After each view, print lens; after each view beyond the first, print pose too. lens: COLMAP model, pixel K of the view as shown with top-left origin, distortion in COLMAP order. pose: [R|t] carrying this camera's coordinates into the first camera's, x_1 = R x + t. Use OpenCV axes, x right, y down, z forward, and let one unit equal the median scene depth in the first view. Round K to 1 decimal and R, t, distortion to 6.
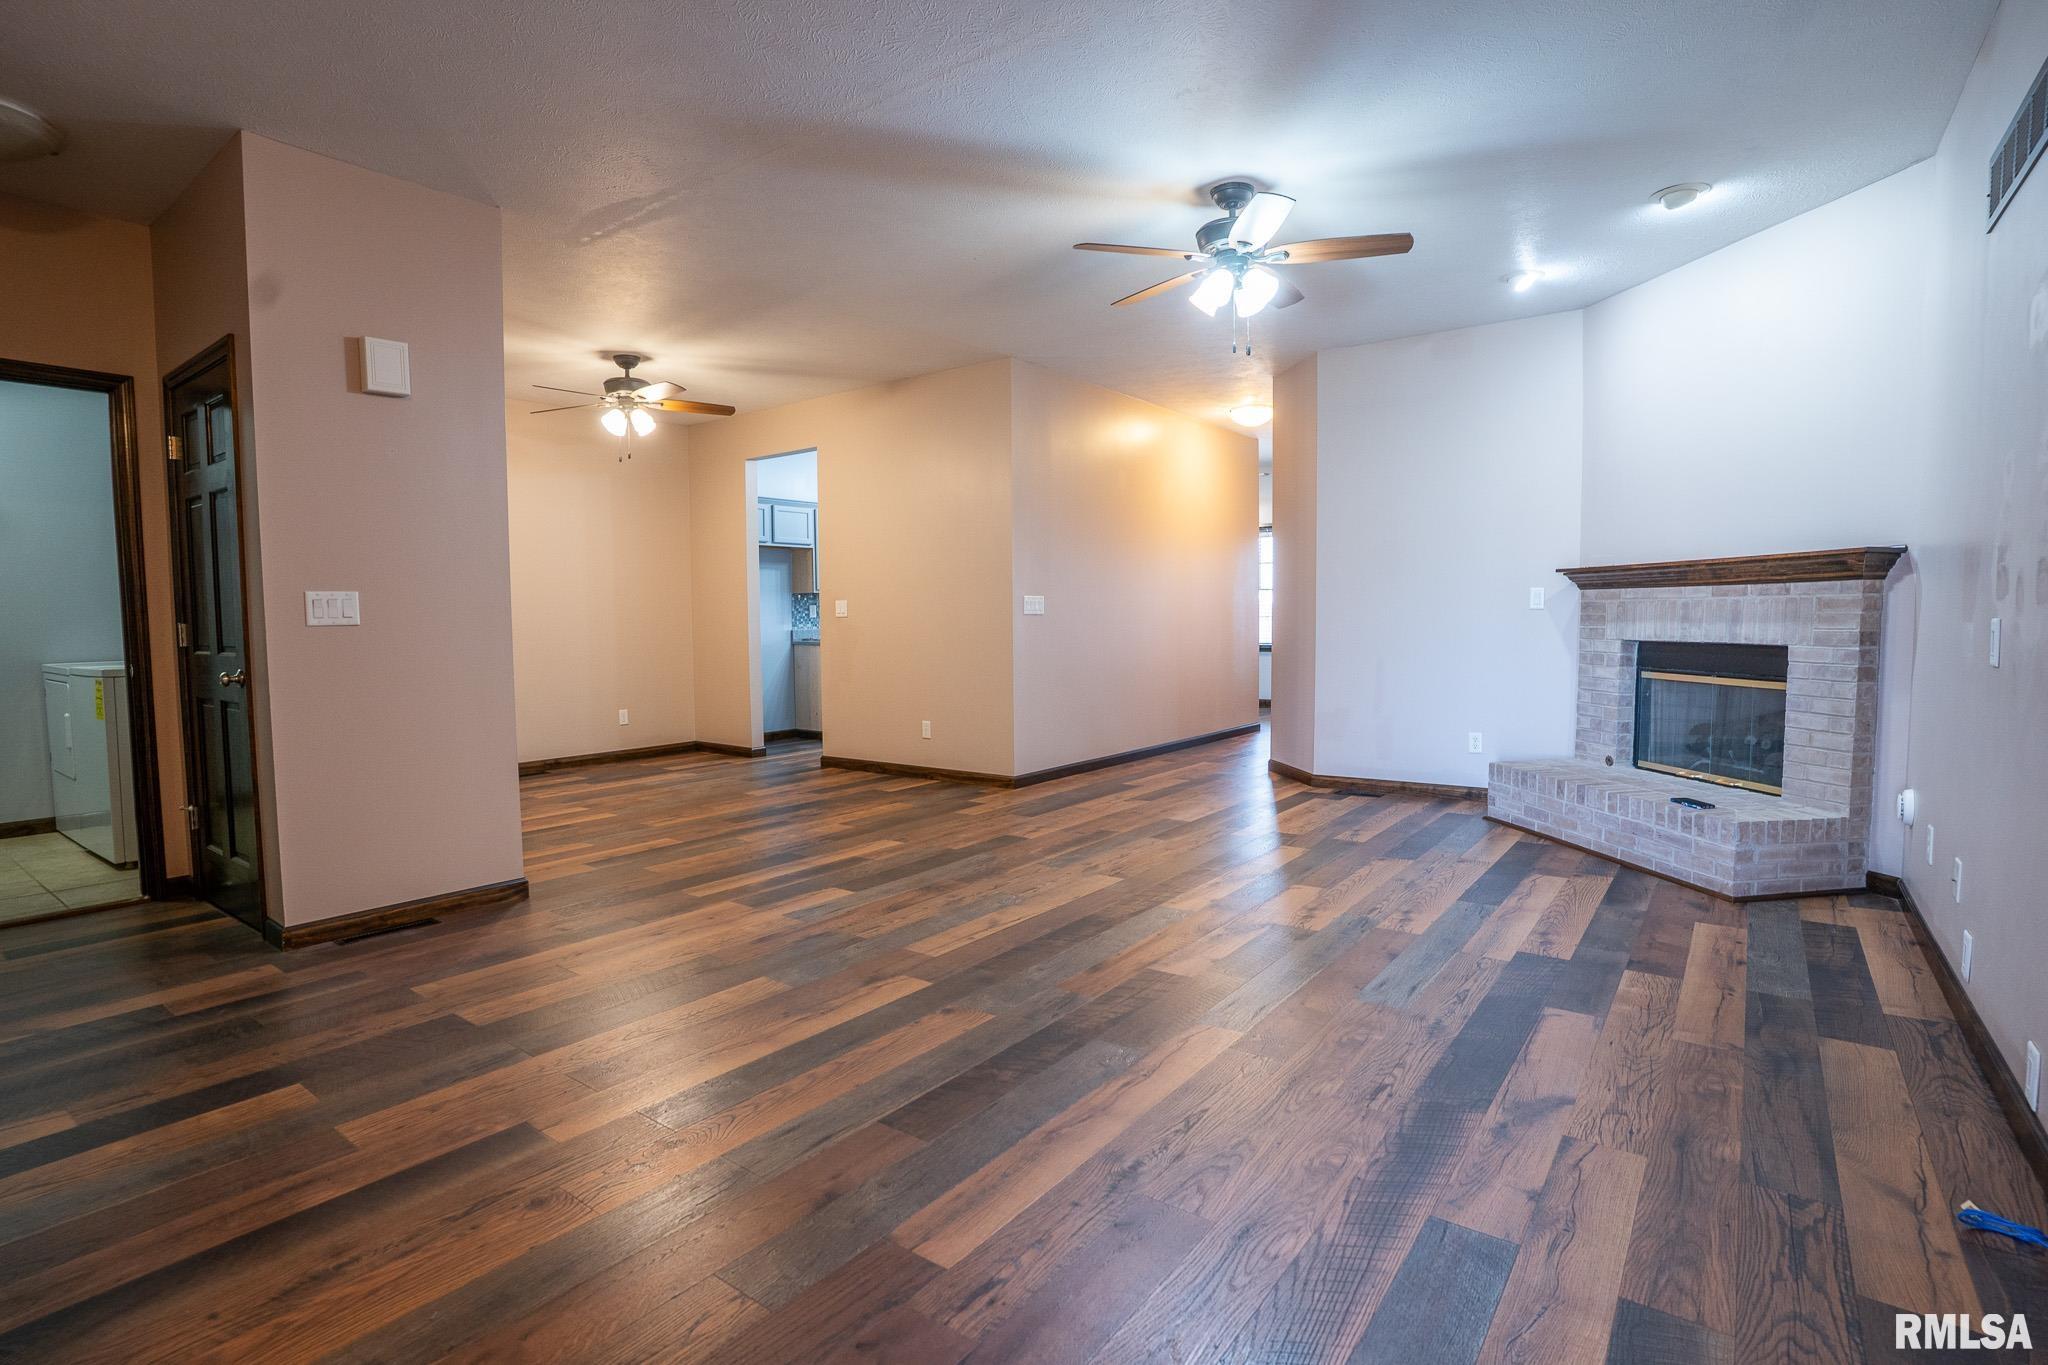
lens RADIAL K [[961.9, 0, 1024.0], [0, 961.9, 682.5], [0, 0, 1]] dist [-0.000149, -0.000046]
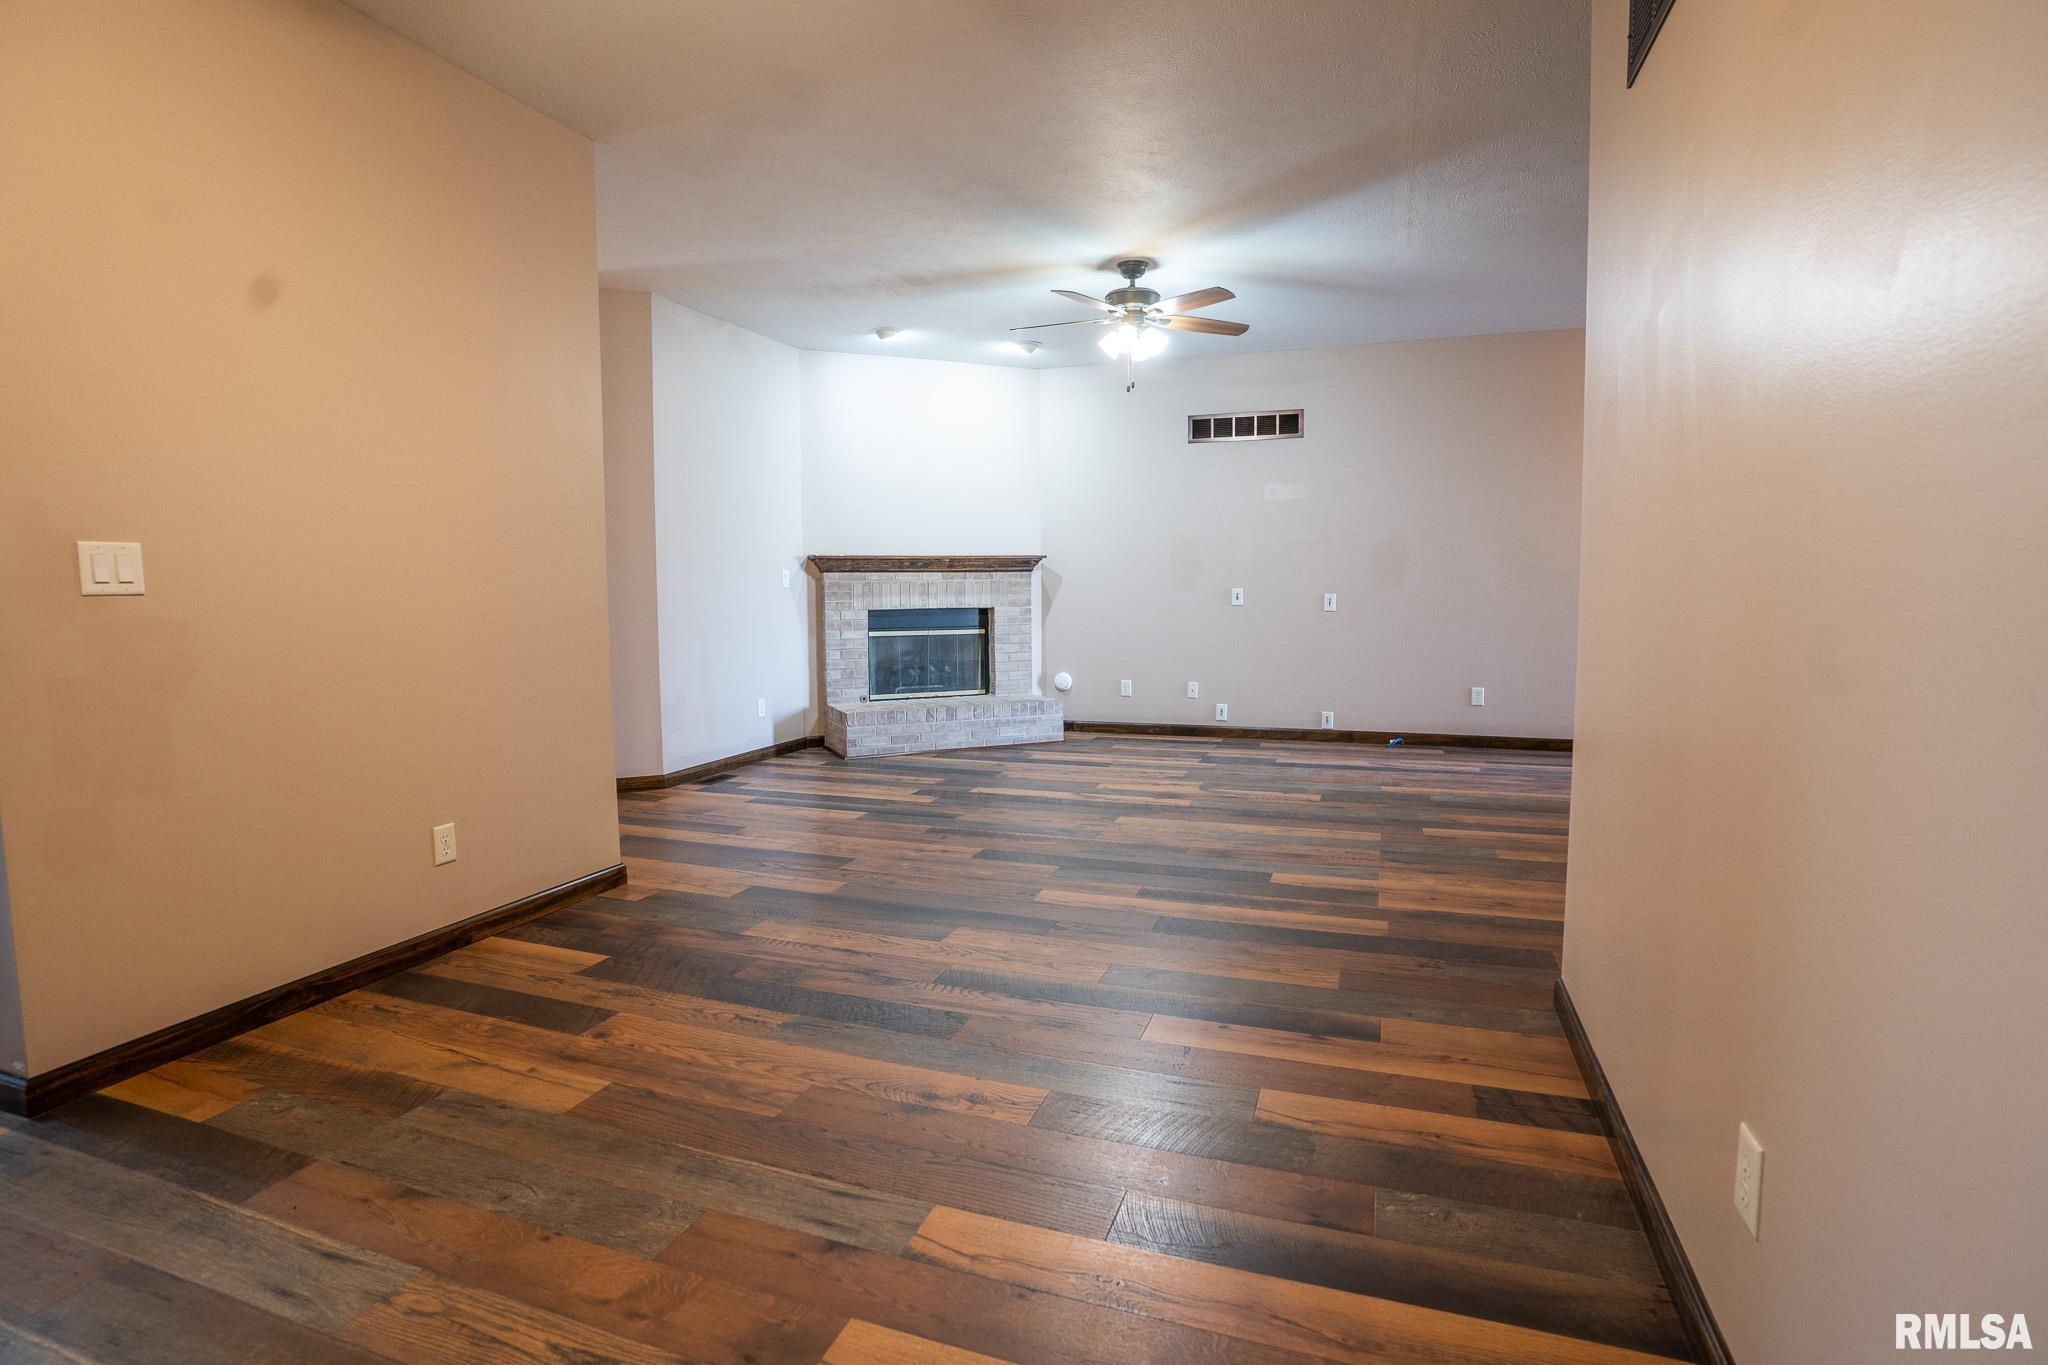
lens RADIAL K [[1011.2, 0, 1024.0], [0, 1011.2, 682.5], [0, 0, 1]] dist [-0.000227, 0.000039]
pose [[-0.283524, -0.071500, 0.956296, -0.928001], [0.080439, 0.991929, 0.098013, -0.072058], [-0.955586, 0.104713, -0.275484, 1.334226]]
